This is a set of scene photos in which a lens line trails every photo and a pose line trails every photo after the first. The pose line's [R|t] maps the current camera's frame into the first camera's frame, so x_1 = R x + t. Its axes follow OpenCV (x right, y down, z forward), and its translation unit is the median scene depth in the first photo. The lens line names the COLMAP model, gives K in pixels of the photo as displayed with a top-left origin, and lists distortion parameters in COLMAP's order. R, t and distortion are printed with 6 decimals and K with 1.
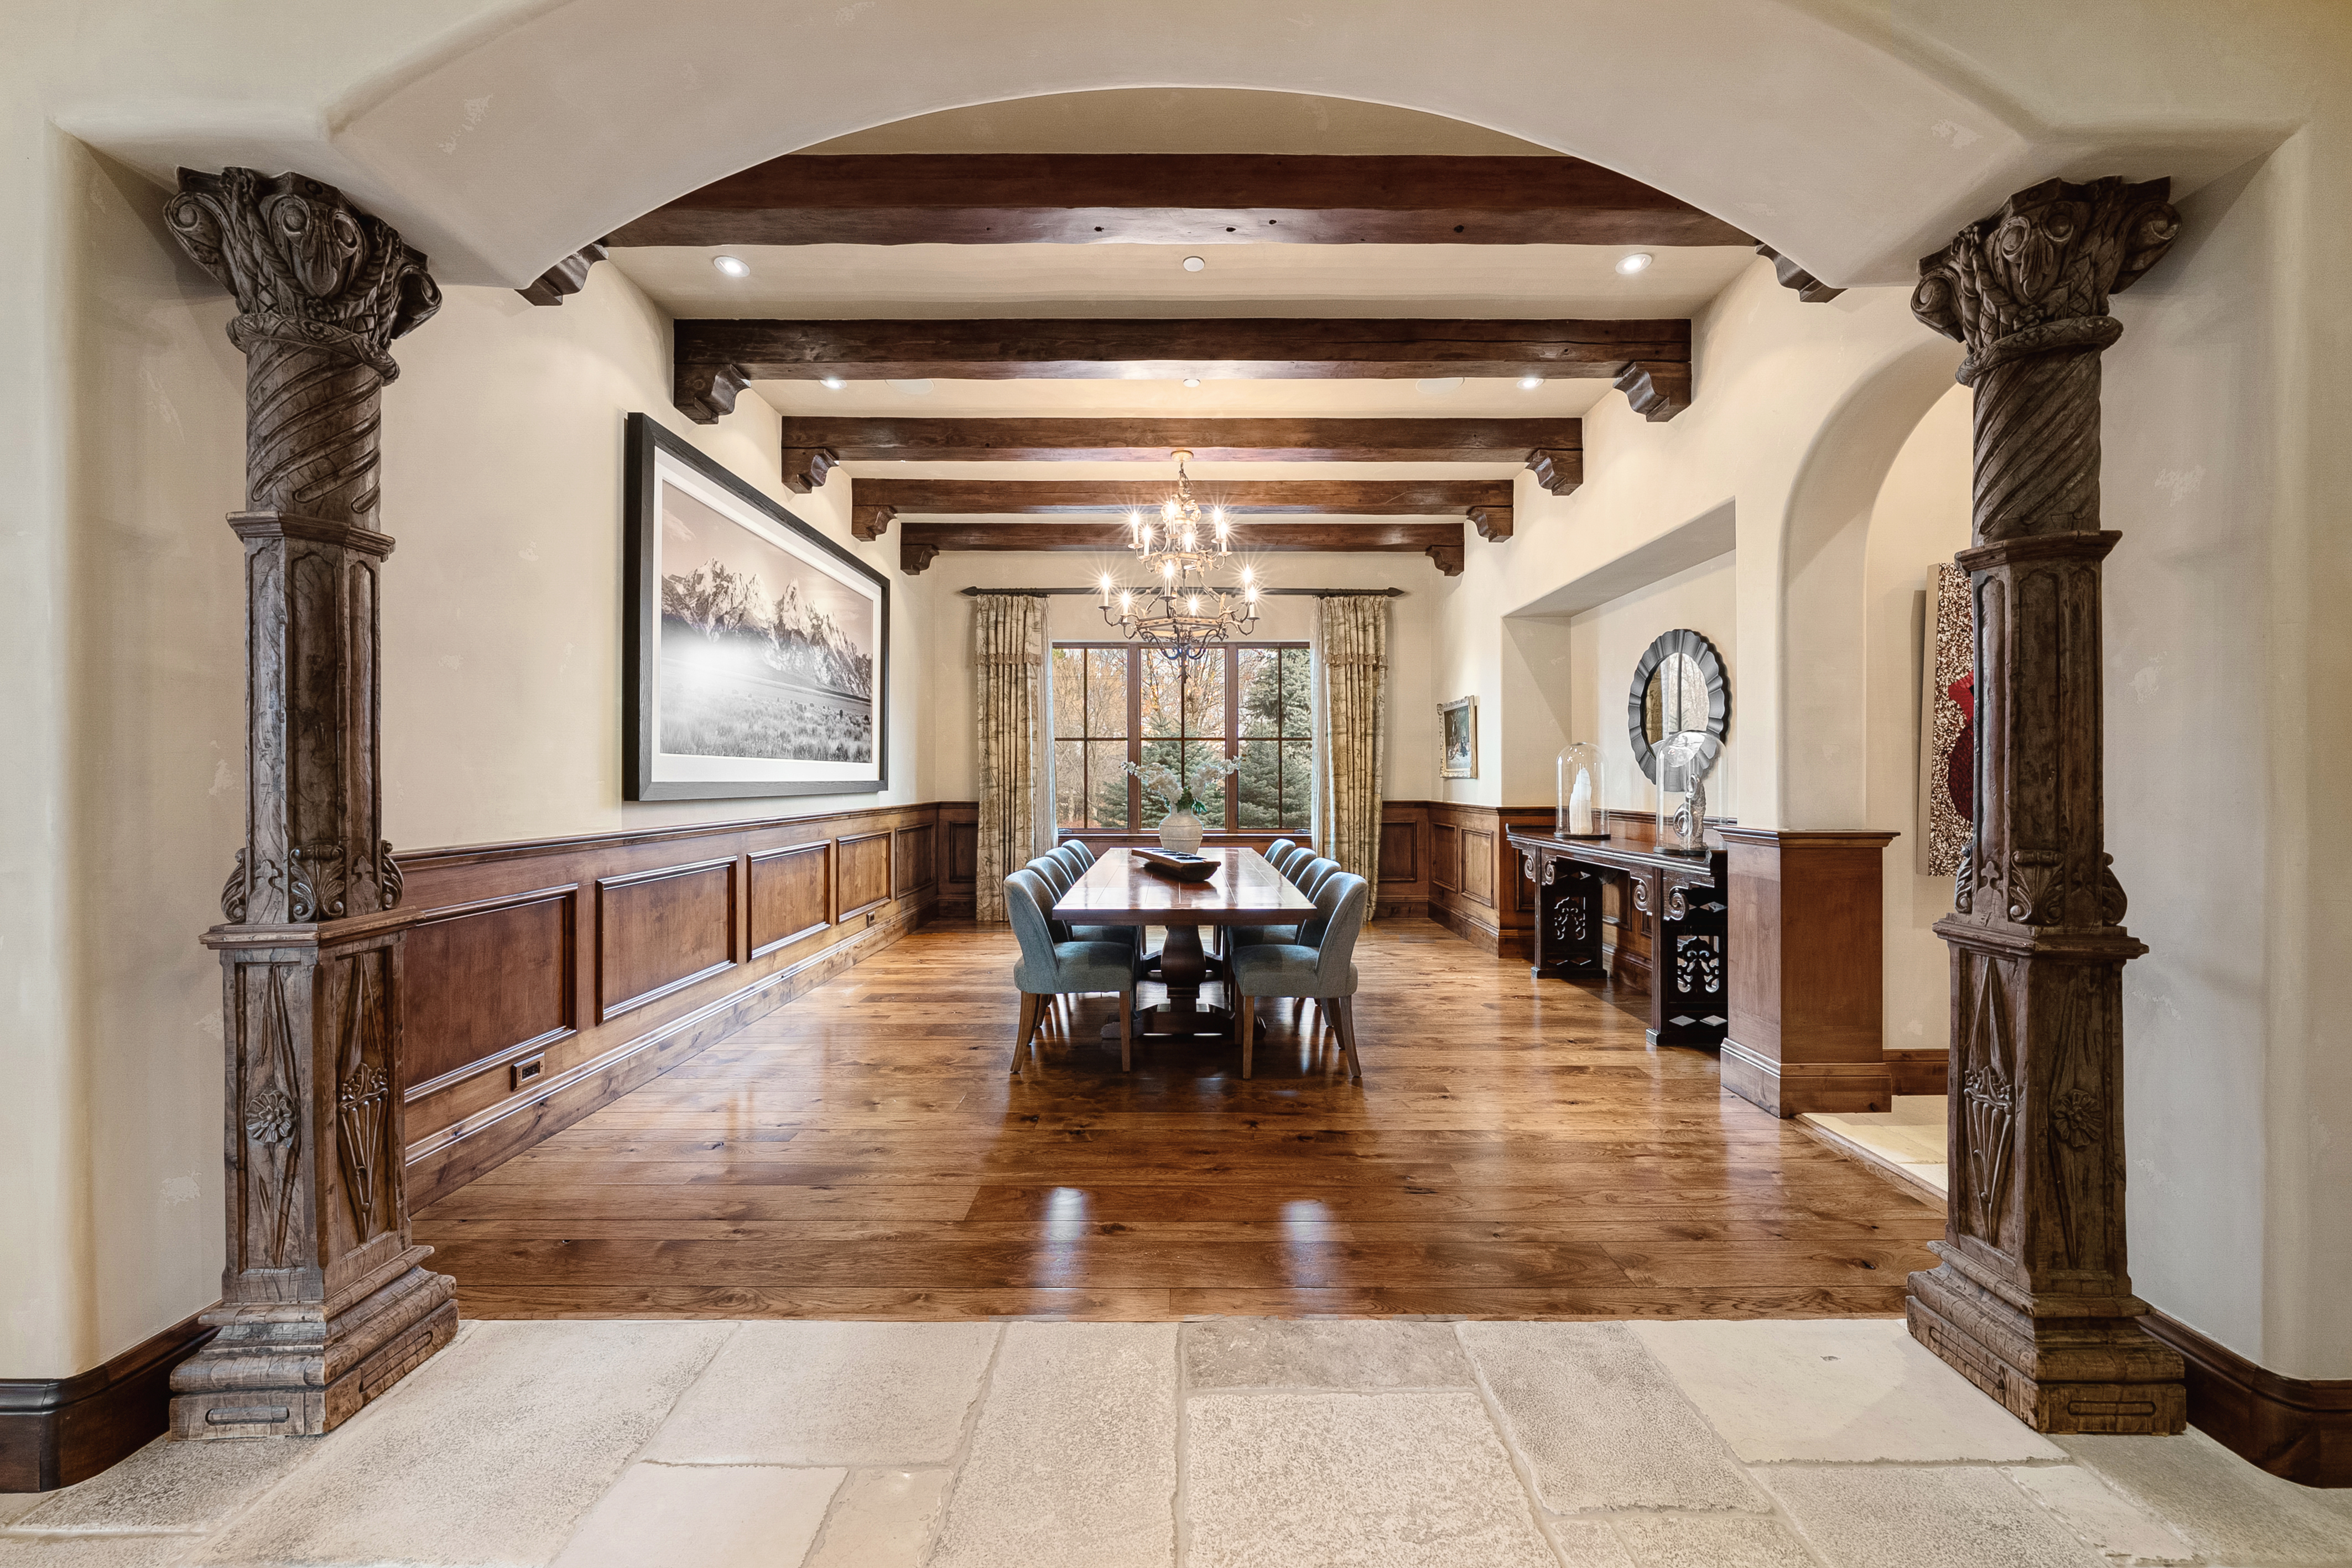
lens RADIAL K [[832.3, 0, 1175.8], [0, 832.3, 780.2], [0, 0, 1]] dist [-0.002505, -0.000050]
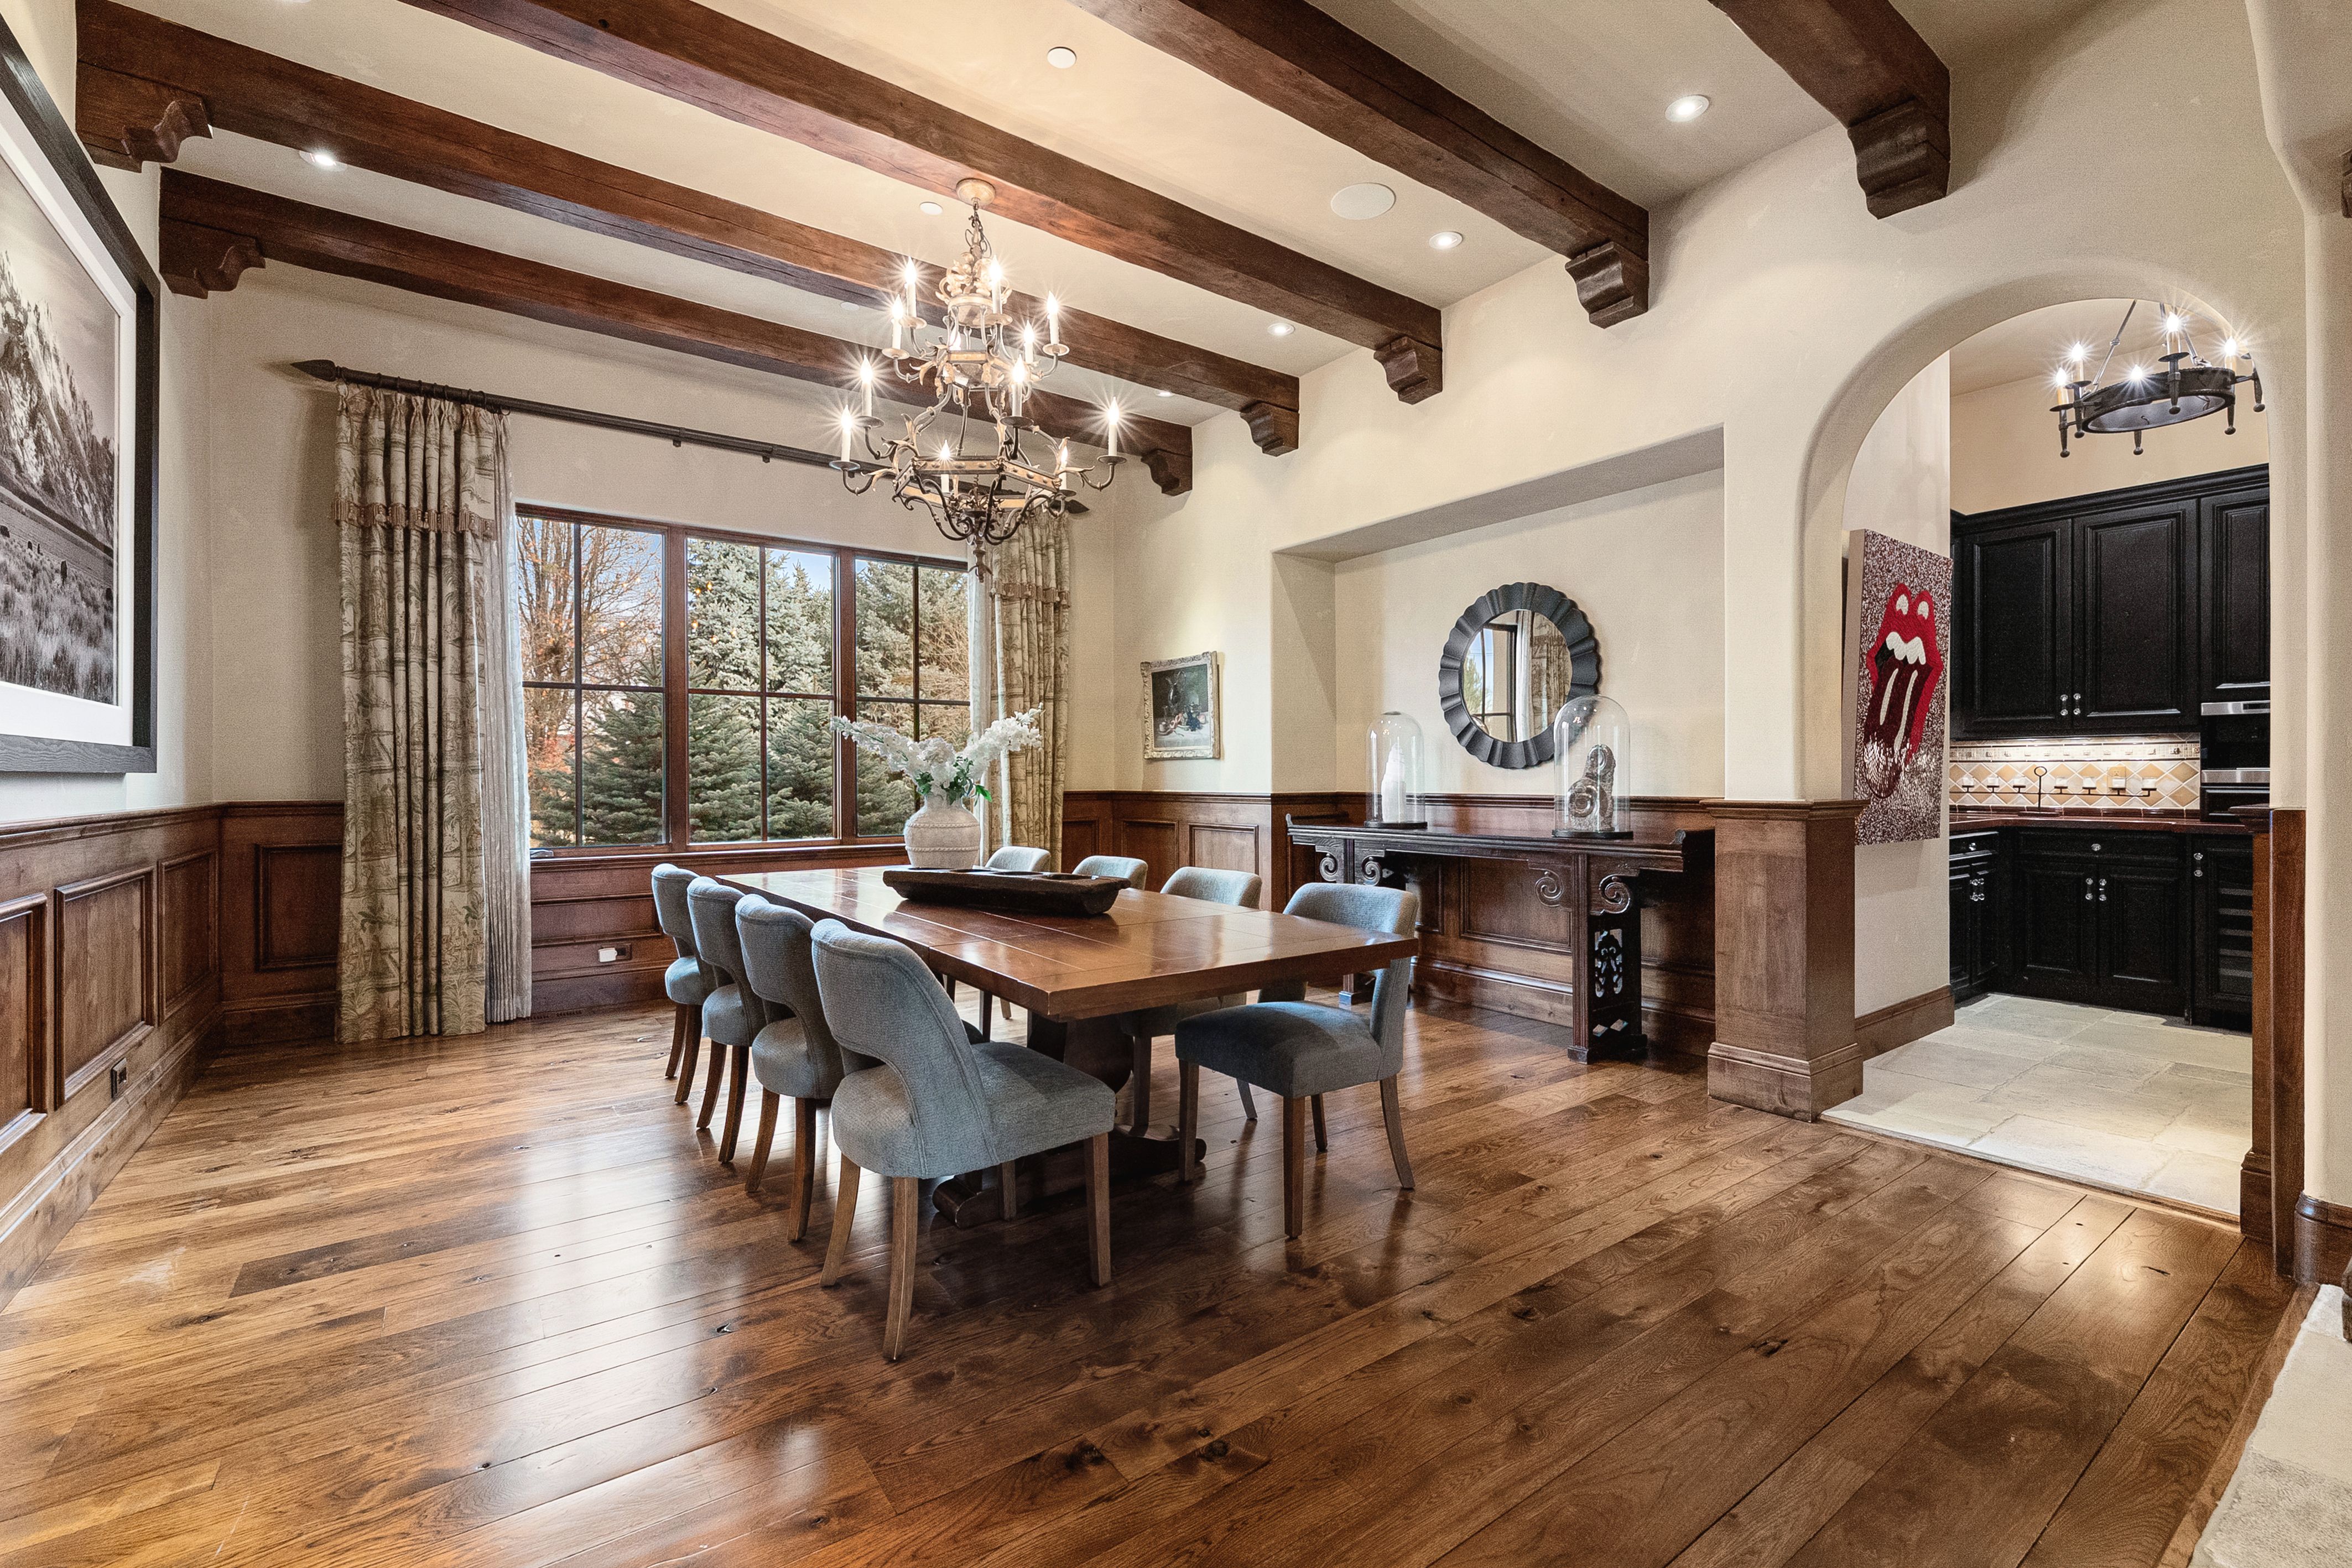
lens RADIAL K [[1015.1, 0, 1182.7], [0, 1015.1, 782.4], [0, 0, 1]] dist [0.001045, -0.000859]
pose [[0.802652, -0.003646, 0.596436, -0.243365], [0.003293, 0.999993, 0.001681, 0.019336], [-0.596438, 0.000615, 0.802659, 0.275569]]
